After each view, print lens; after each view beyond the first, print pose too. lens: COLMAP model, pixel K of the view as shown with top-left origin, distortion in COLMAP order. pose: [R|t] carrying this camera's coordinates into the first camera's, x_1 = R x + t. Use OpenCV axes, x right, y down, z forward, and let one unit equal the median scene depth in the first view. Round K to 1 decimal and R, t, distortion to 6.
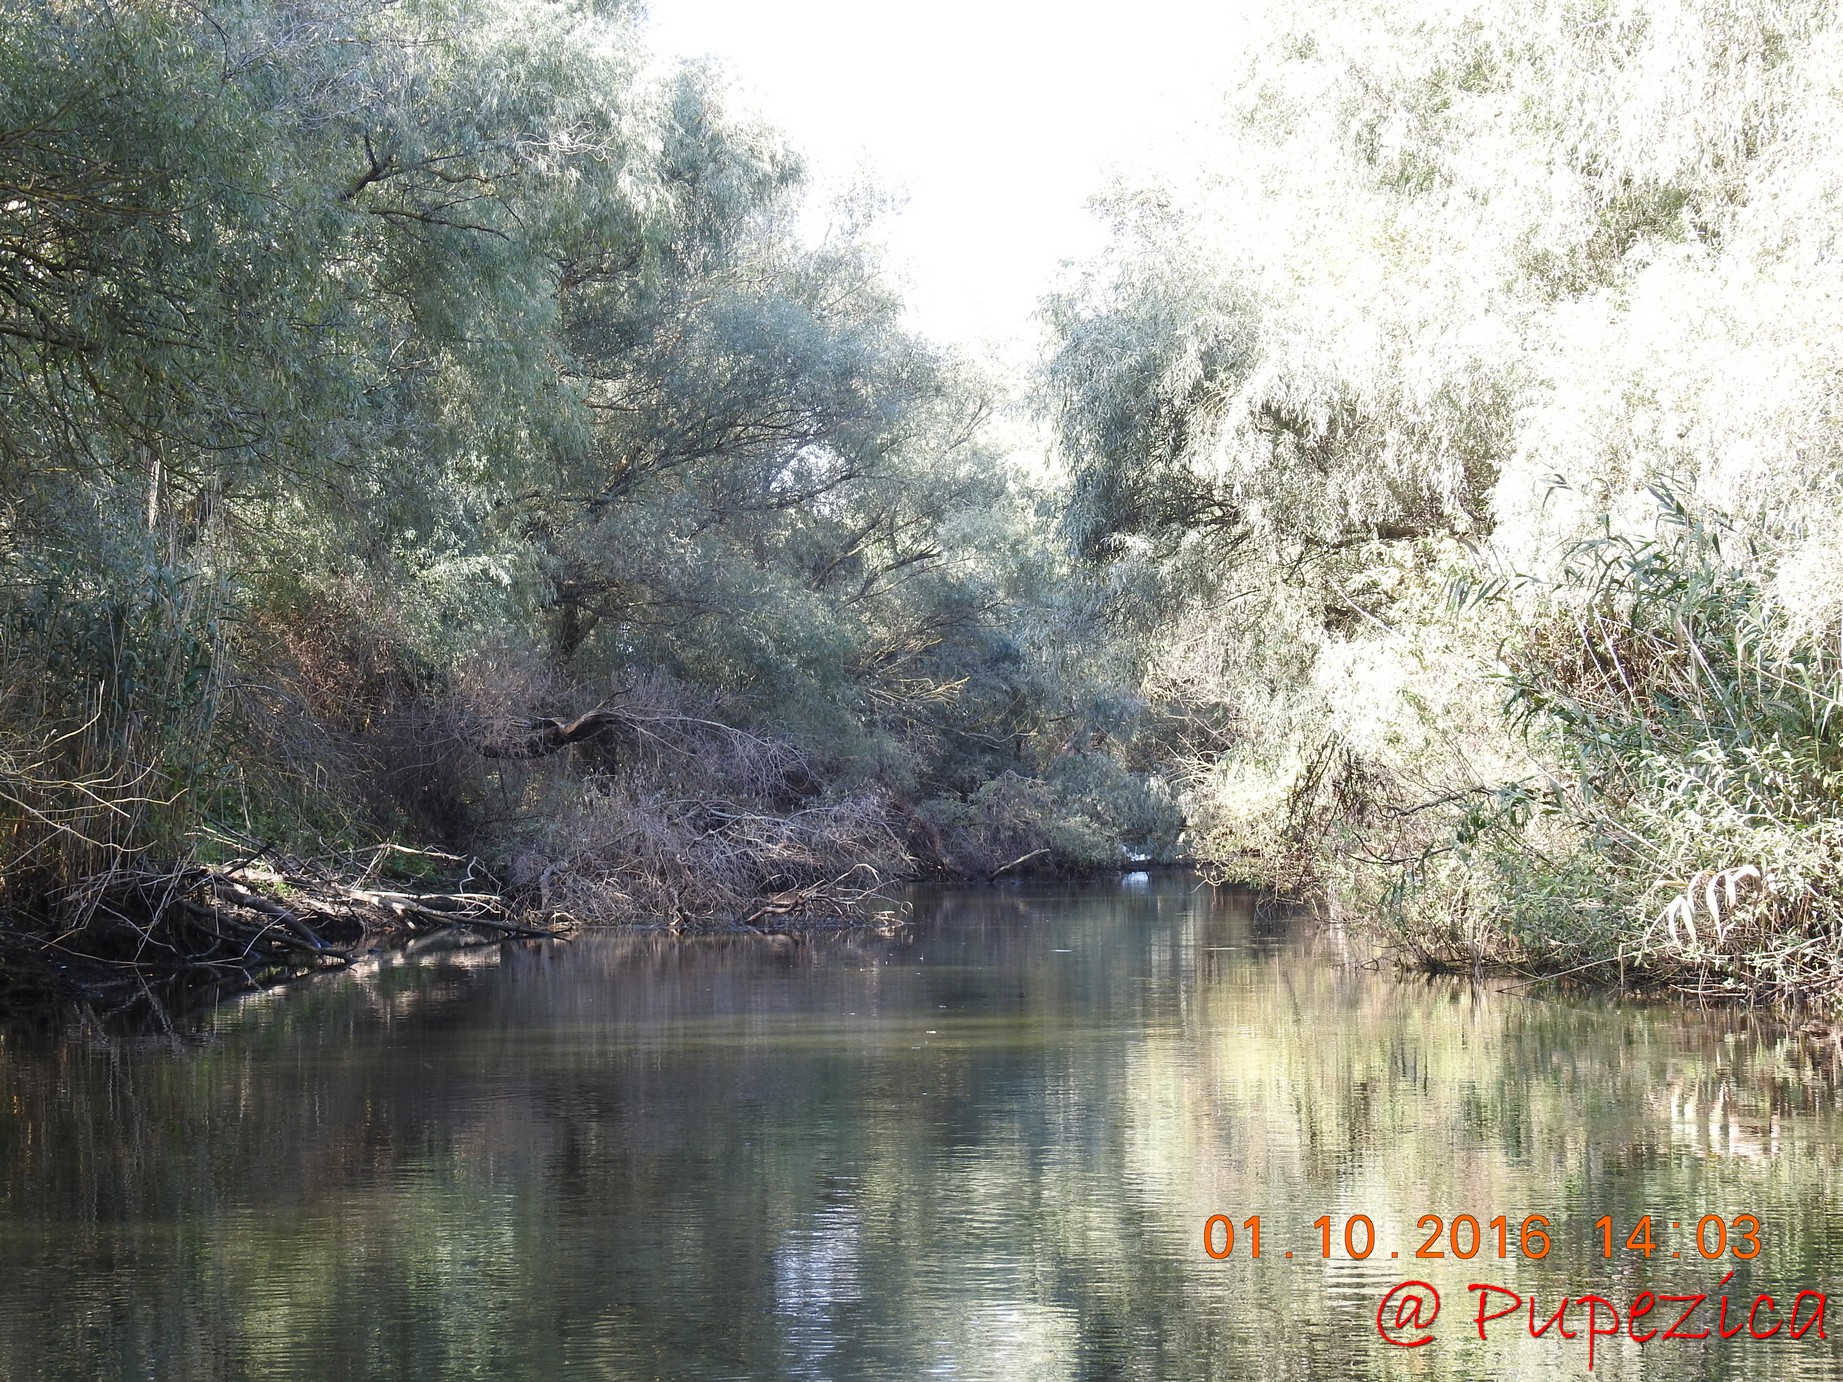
lens RADIAL K [[4480.3, 0, 921.5], [0, 4480.3, 691.0], [0, 0, 1]] dist [-0.013805, 0.331335]
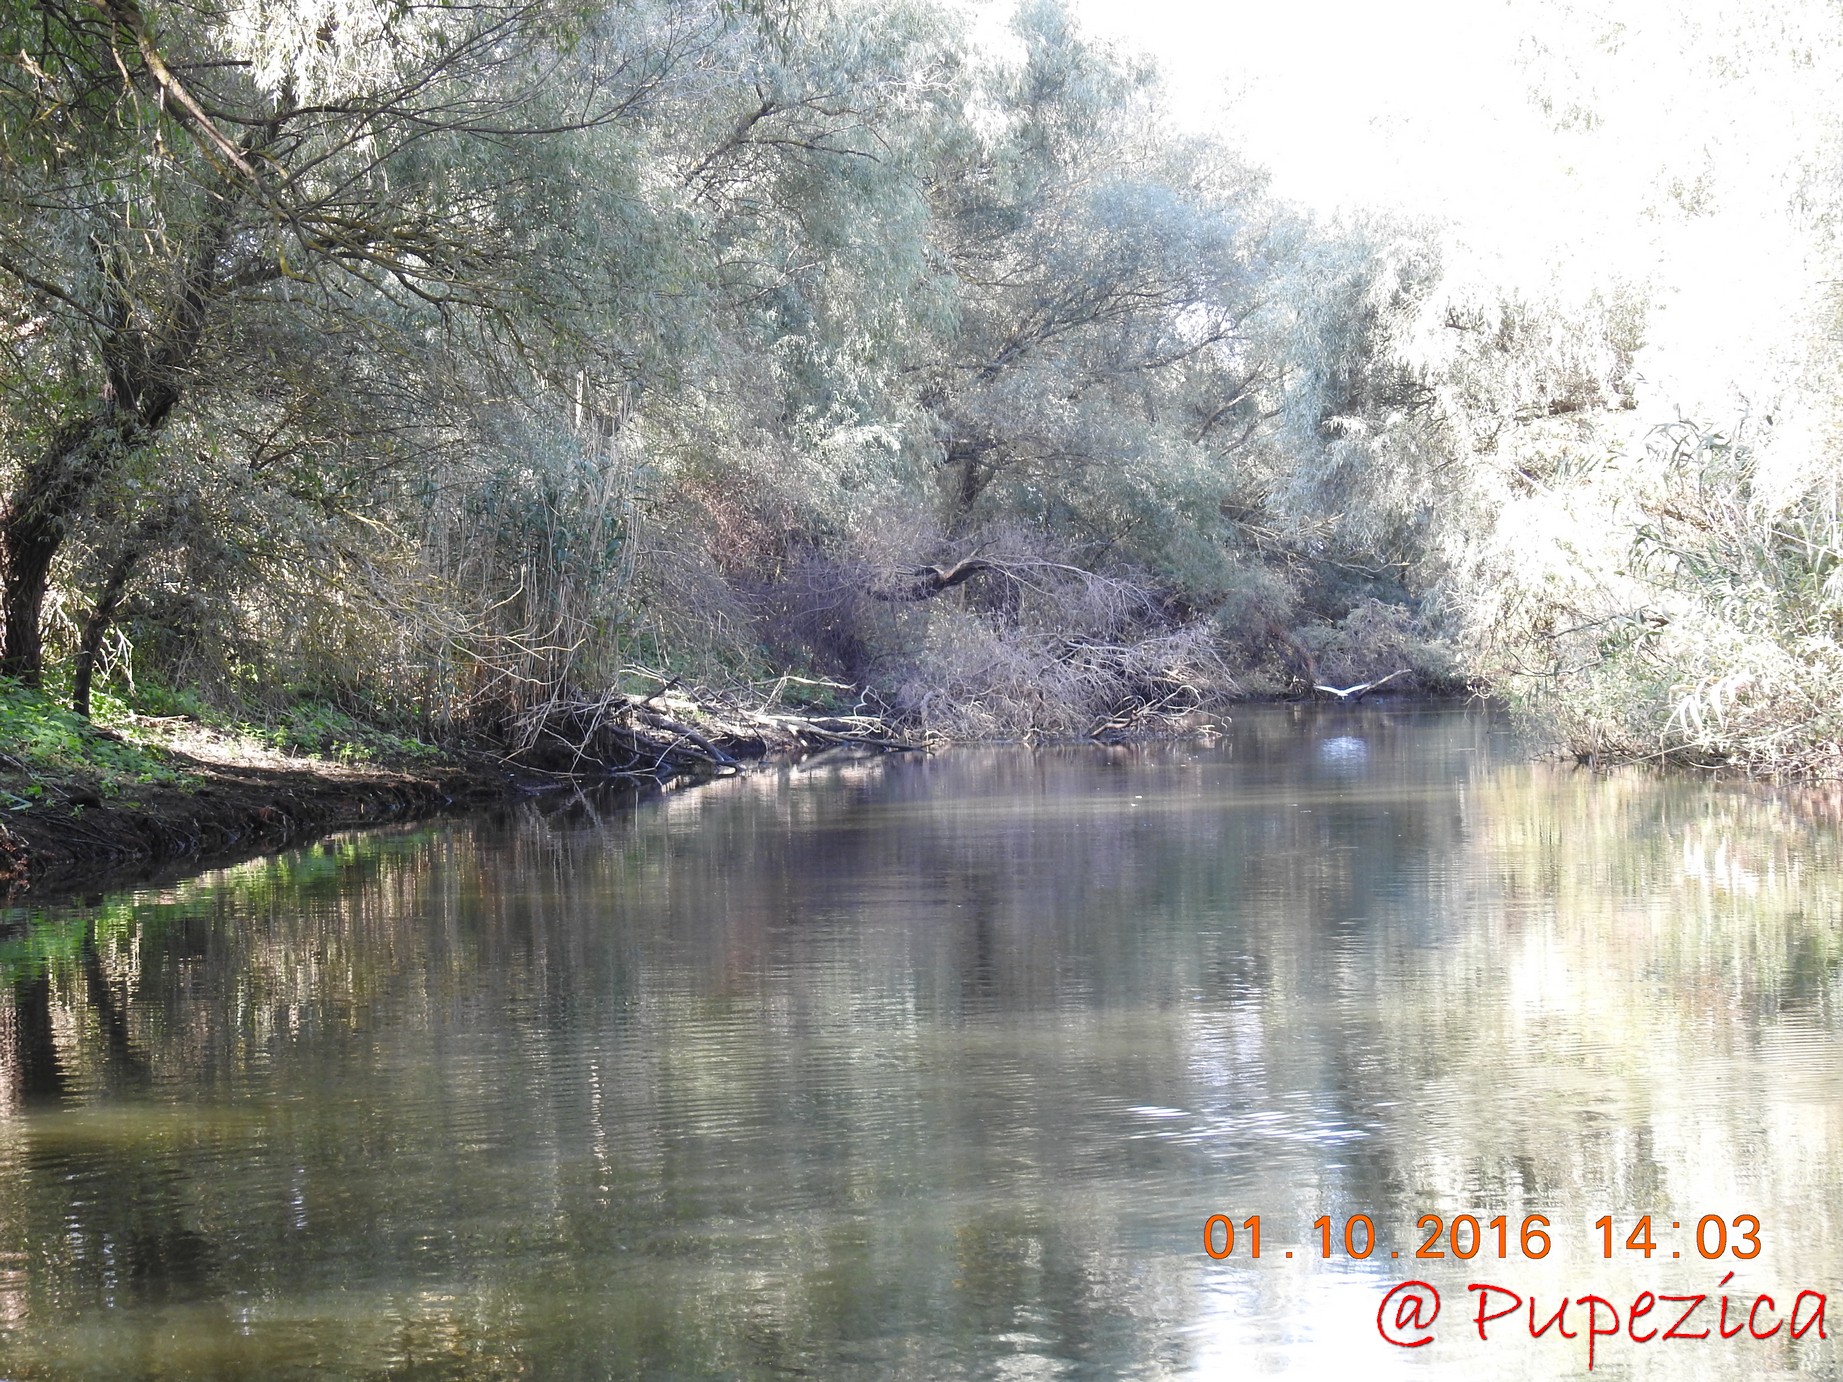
lens RADIAL K [[4480.3, 0, 921.5], [0, 4480.3, 691.0], [0, 0, 1]] dist [-0.013805, 0.331335]
pose [[0.994276, -0.019000, -0.105143, 0.041169], [0.023047, 0.999034, 0.037414, -0.005711], [0.104330, -0.039623, 0.993753, -0.180370]]
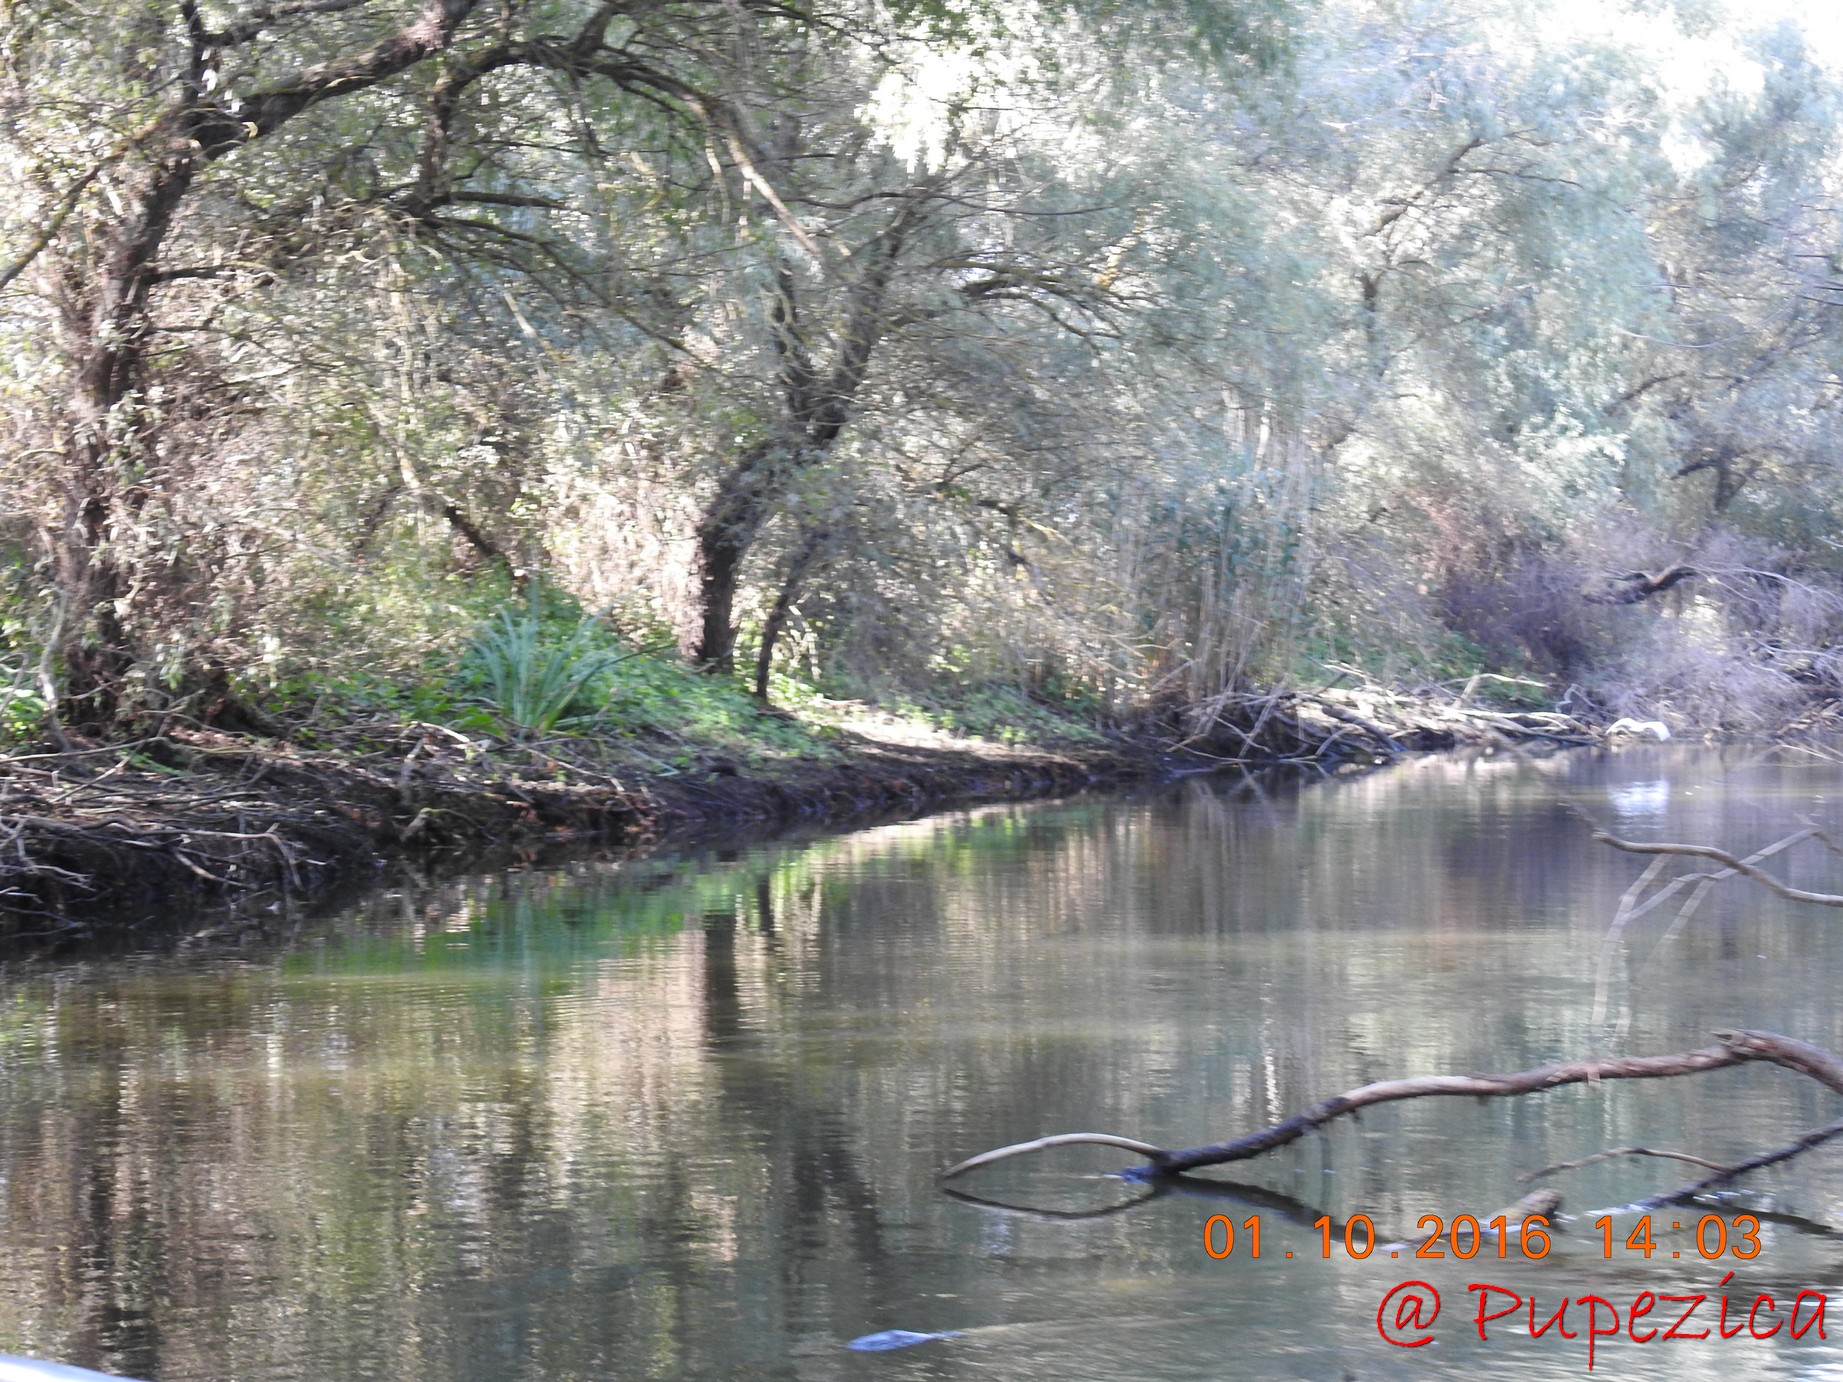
lens RADIAL K [[4480.3, 0, 921.5], [0, 4480.3, 691.0], [0, 0, 1]] dist [-0.013805, 0.331335]
pose [[0.955792, -0.000758, -0.294042, 0.100400], [0.011863, 0.999282, 0.035986, -0.008587], [0.293804, -0.037883, 0.955115, -0.258270]]
